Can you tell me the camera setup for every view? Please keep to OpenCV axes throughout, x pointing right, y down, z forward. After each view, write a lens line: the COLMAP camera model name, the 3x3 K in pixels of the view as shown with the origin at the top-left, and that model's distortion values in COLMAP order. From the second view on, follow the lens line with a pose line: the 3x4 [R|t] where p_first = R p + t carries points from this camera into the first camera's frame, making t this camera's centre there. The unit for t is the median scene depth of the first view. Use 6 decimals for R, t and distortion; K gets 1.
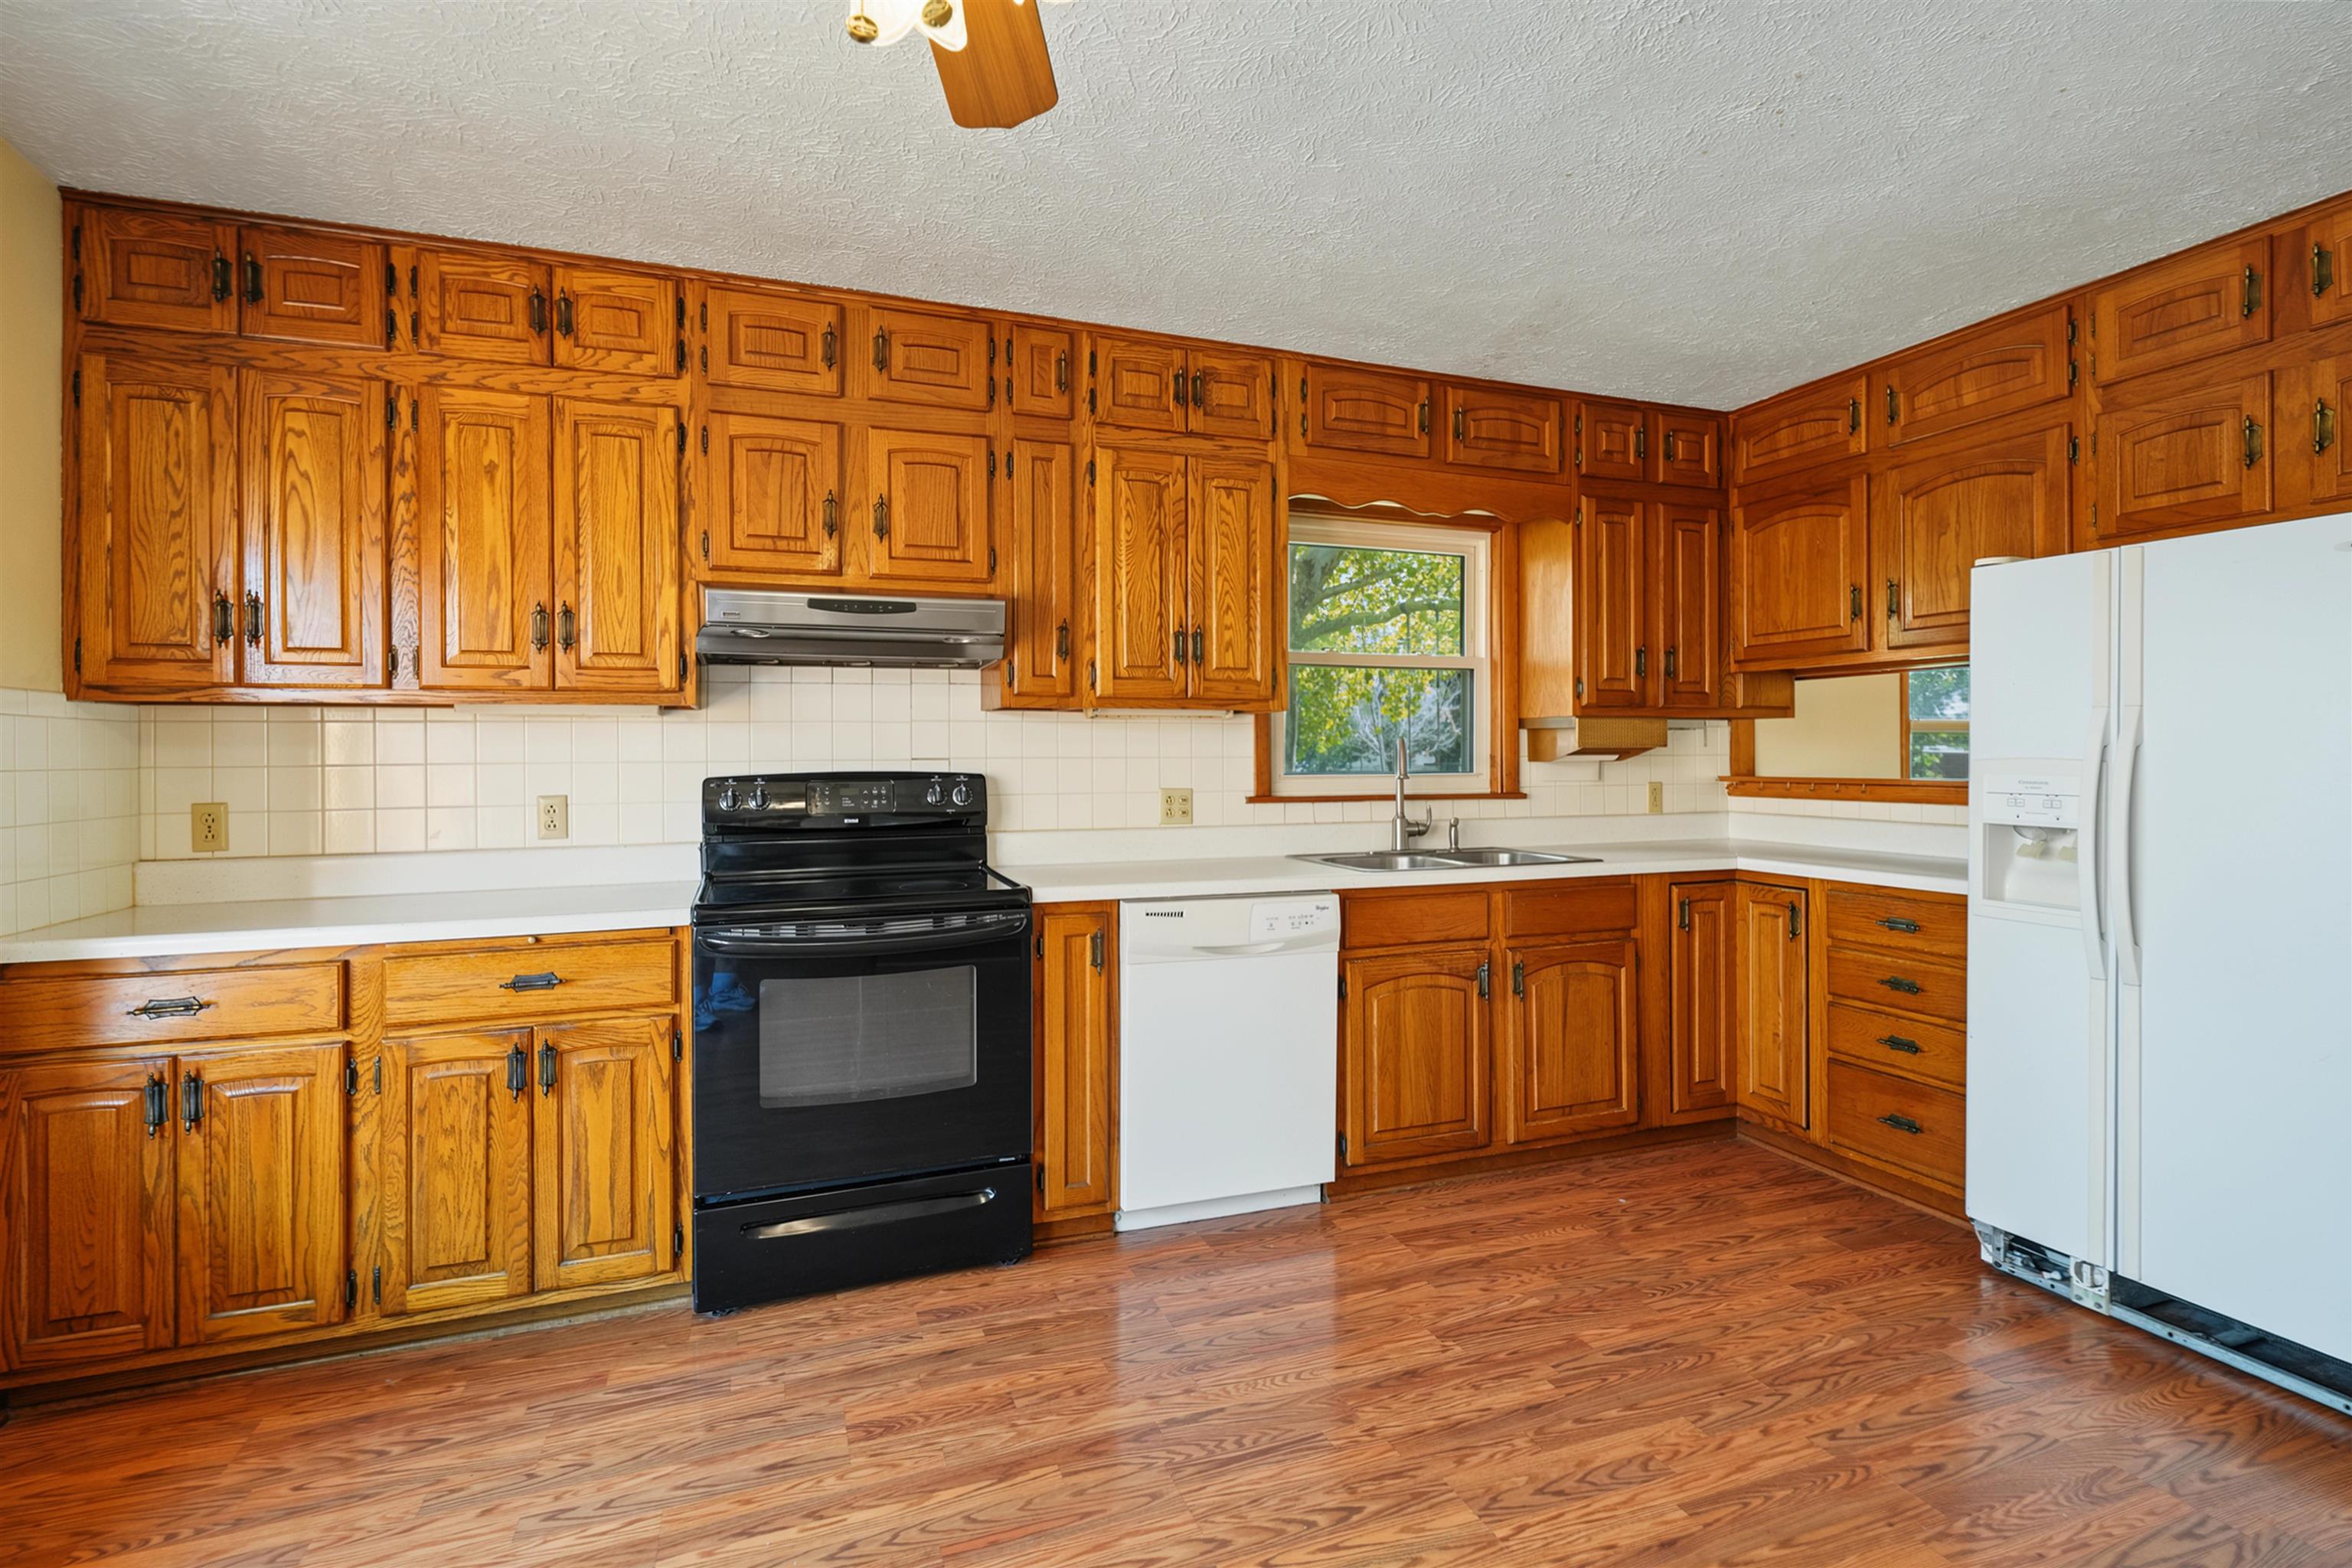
lens RADIAL K [[1143.9, 0, 1177.8], [0, 1143.9, 746.9], [0, 0, 1]] dist [0.001172, 0.000216]
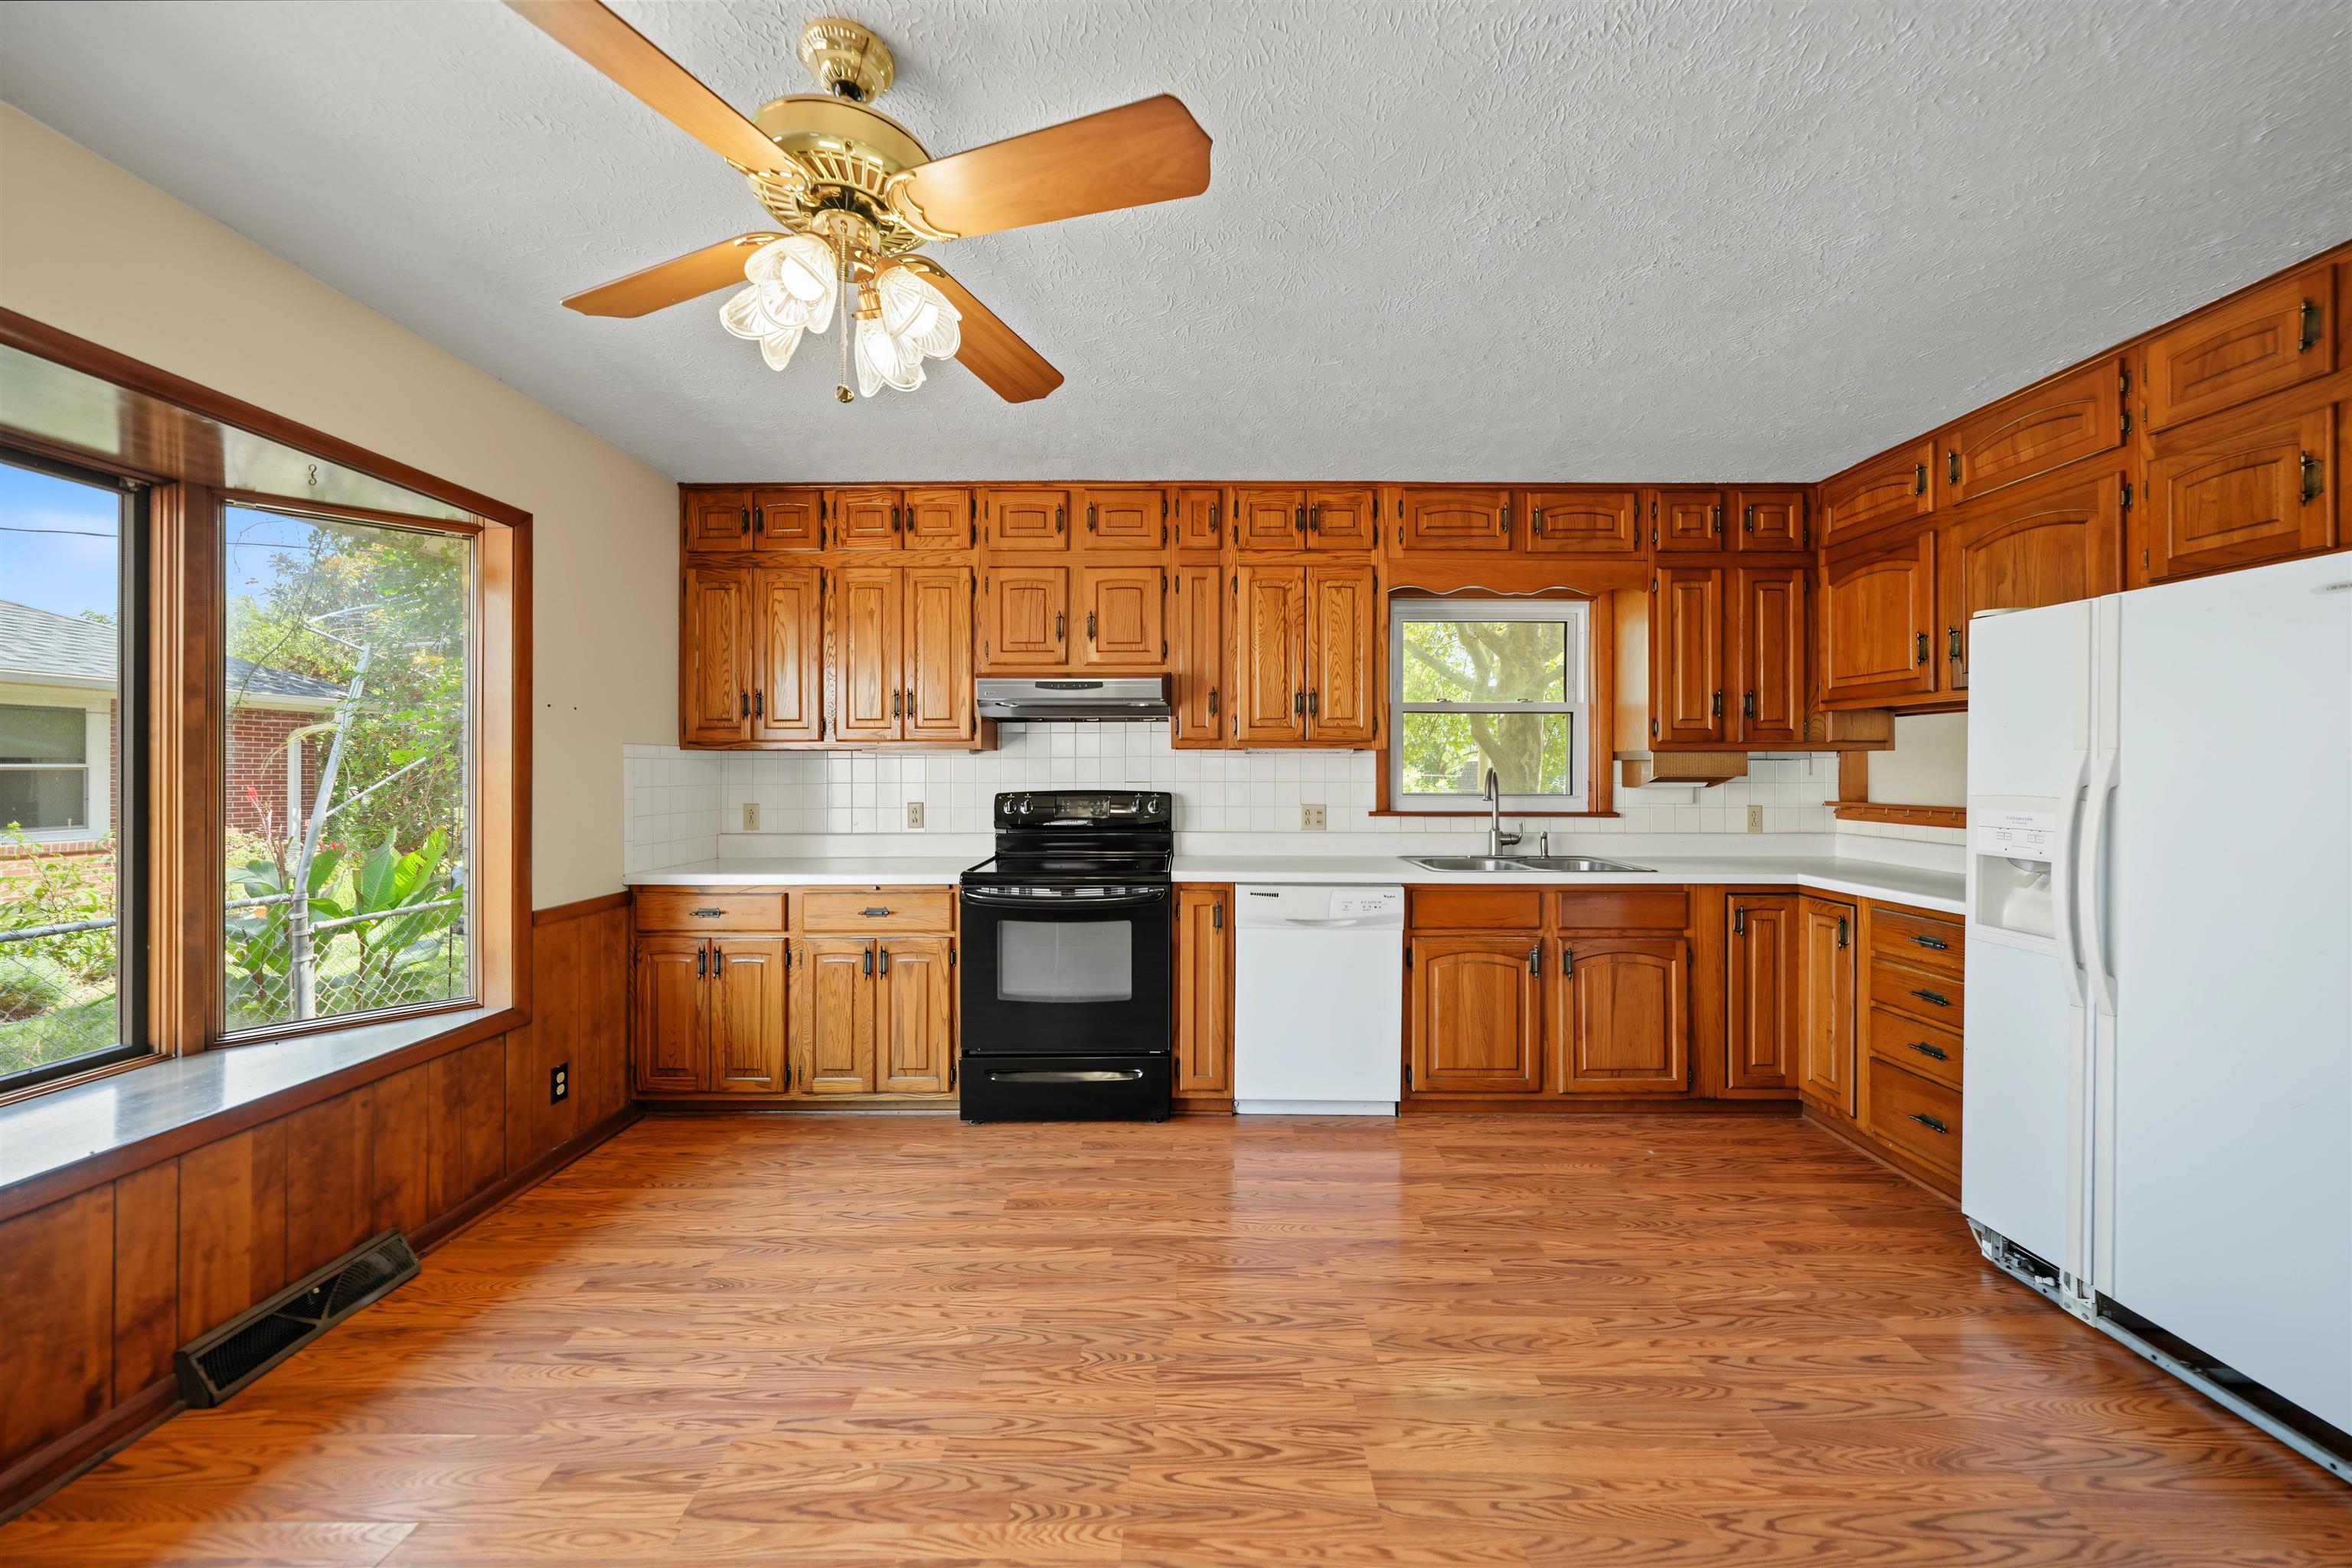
lens RADIAL K [[841.5, 0, 1178.1], [0, 841.5, 767.4], [0, 0, 1]] dist [-0.000926, -0.000161]
pose [[0.932991, 0.002204, -0.359894, 0.258578], [-0.002067, 0.999998, 0.000765, -0.011472], [0.359895, 0.000030, 0.932993, -0.013188]]
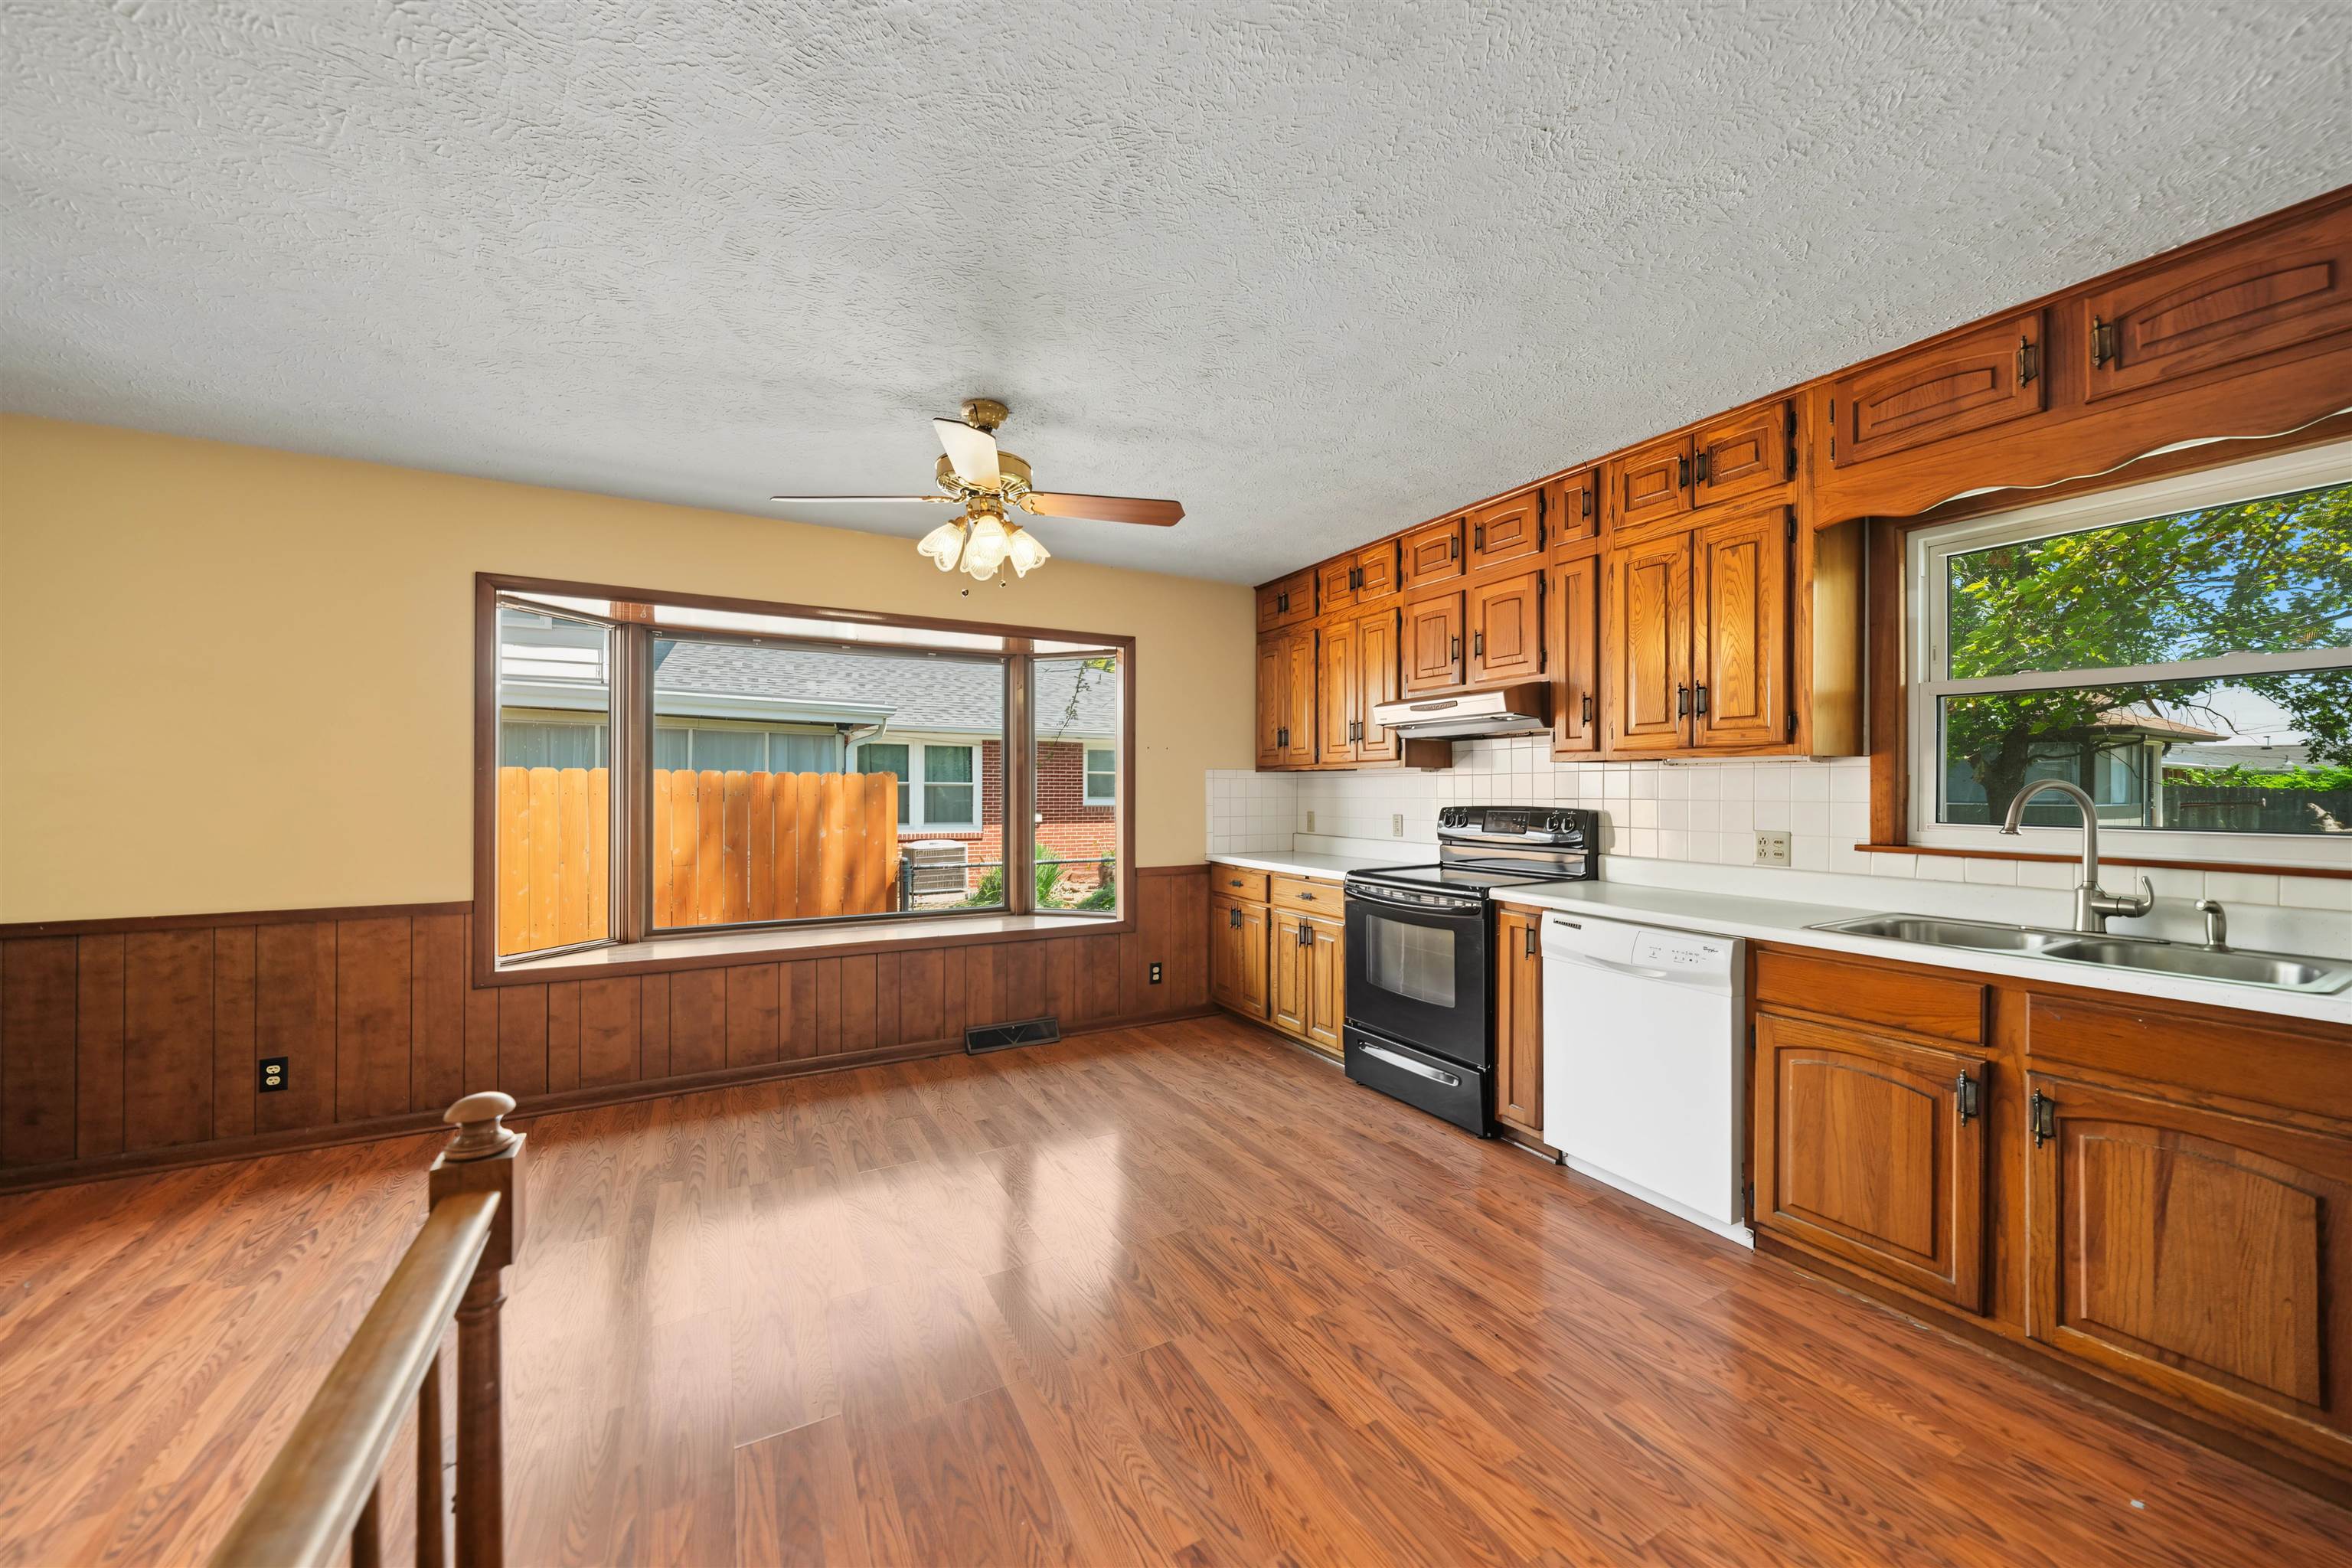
lens RADIAL K [[841.4, 0, 1176.0], [0, 841.4, 784.0], [0, 0, 1]] dist [-0.001392, -0.000124]
pose [[0.142039, -0.000140, -0.989861, 0.831511], [0.002458, 0.999997, 0.000211, -0.009777], [0.989858, -0.002463, 0.142039, 0.427243]]
